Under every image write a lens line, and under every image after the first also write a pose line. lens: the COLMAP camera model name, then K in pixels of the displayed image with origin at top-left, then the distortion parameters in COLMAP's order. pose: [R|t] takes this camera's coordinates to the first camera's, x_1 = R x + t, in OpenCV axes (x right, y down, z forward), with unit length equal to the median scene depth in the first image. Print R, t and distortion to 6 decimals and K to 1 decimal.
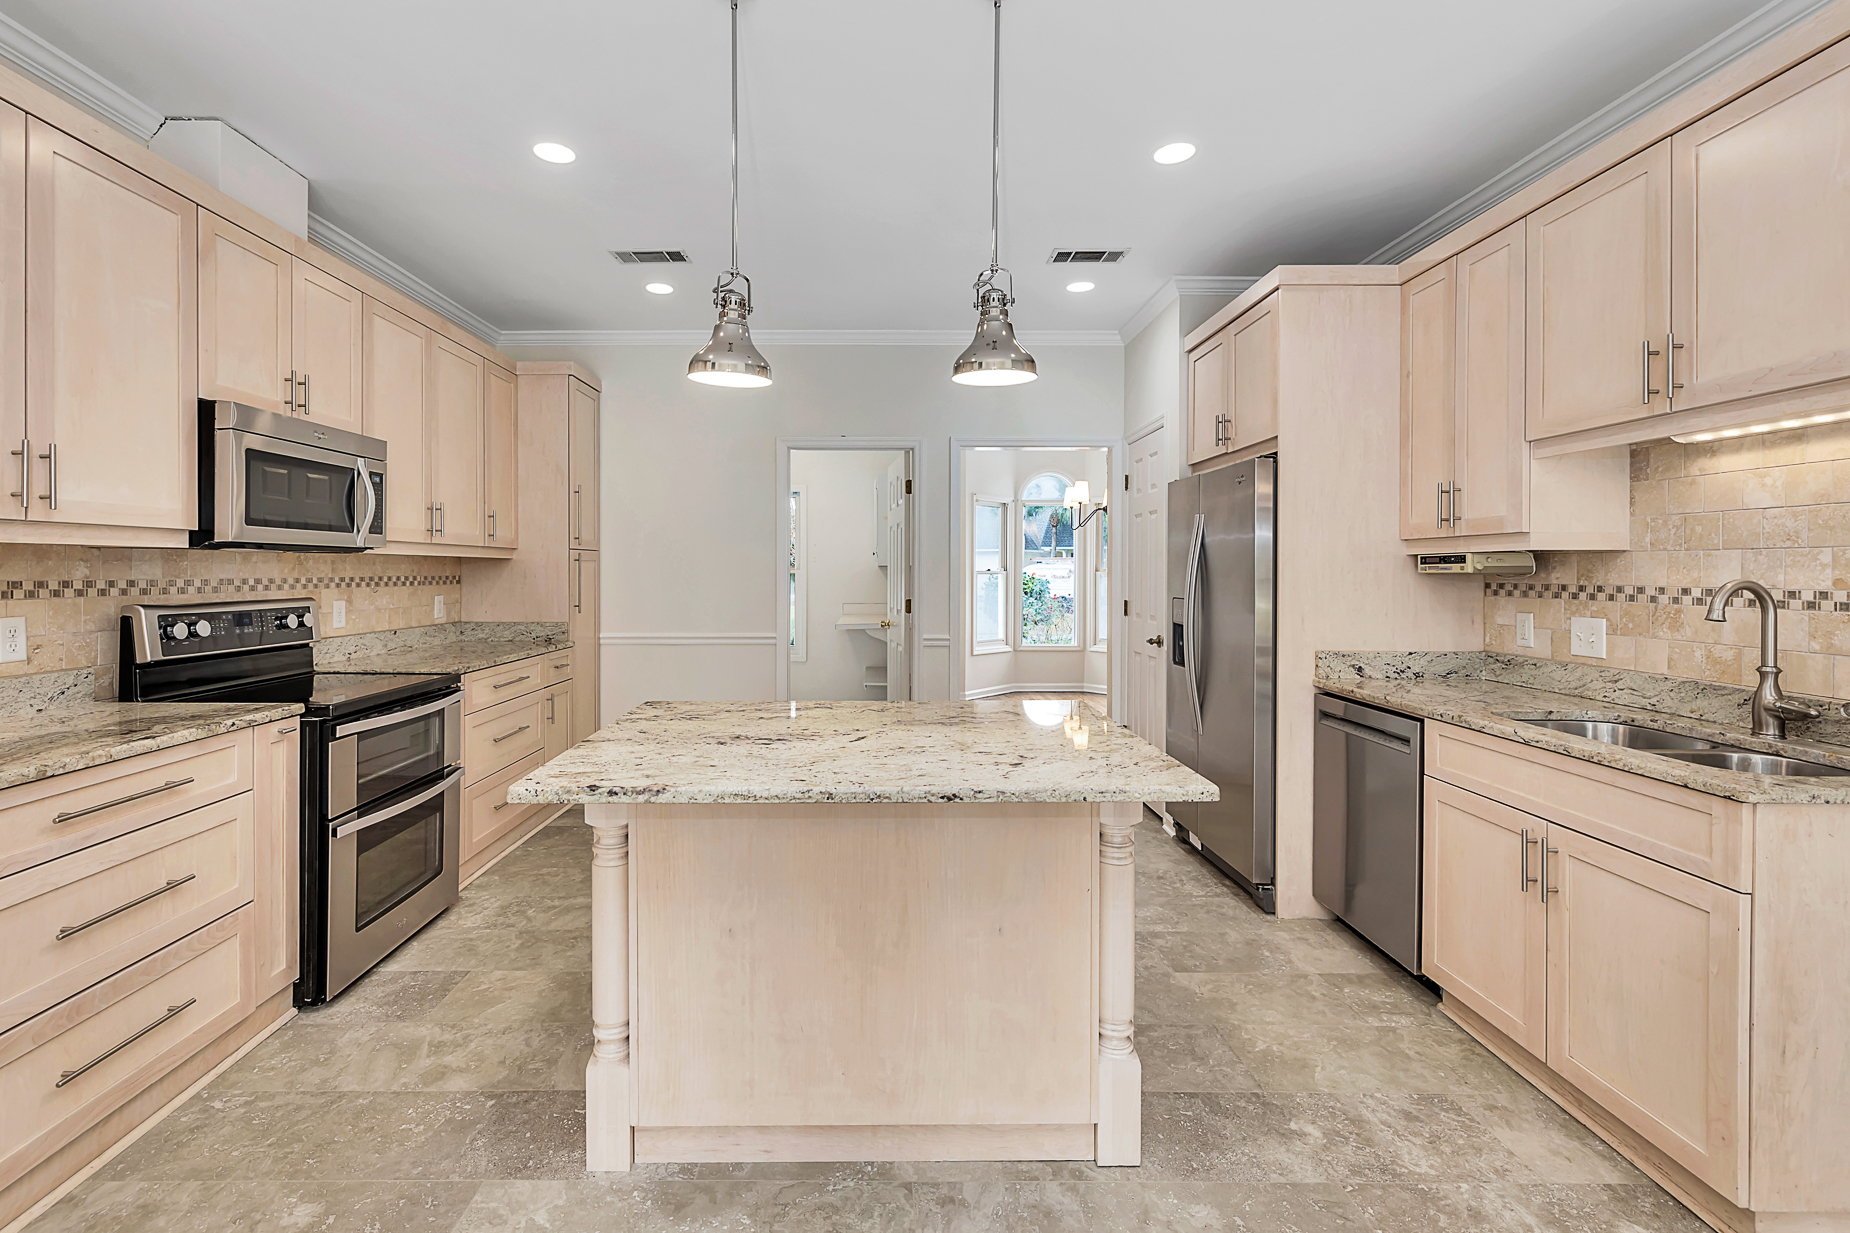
lens RADIAL K [[810.2, 0, 865.8], [0, 810.2, 575.8], [0, 0, 1]] dist [0.000042, 0.000002]
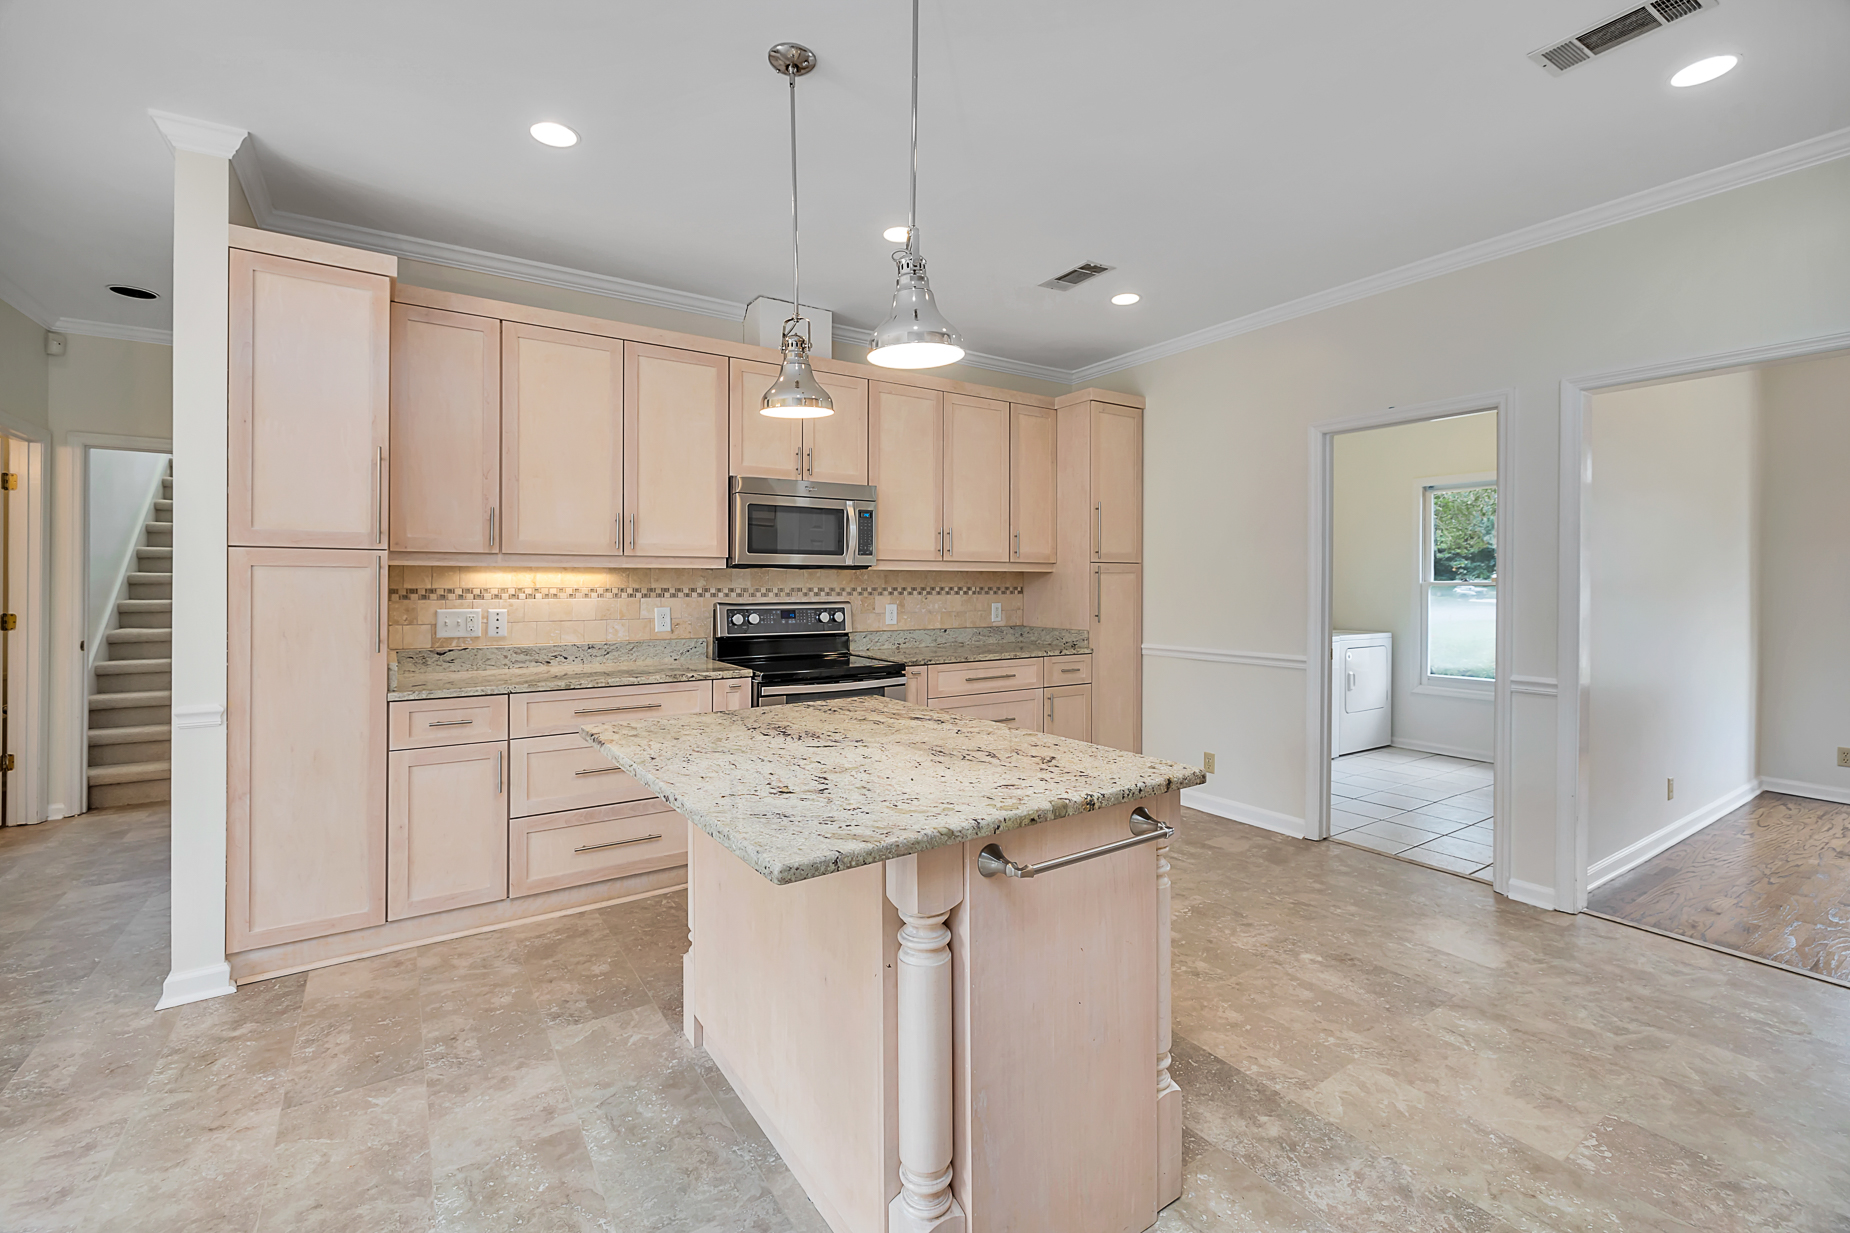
lens RADIAL K [[786.7, 0, 924.1], [0, 786.7, 583.2], [0, 0, 1]] dist [-0.000687, 0.000336]
pose [[0.561240, -0.000320, -0.827653, 0.597910], [-0.005208, 0.999979, -0.003919, -0.000245], [0.827637, 0.006510, 0.561226, 0.376087]]
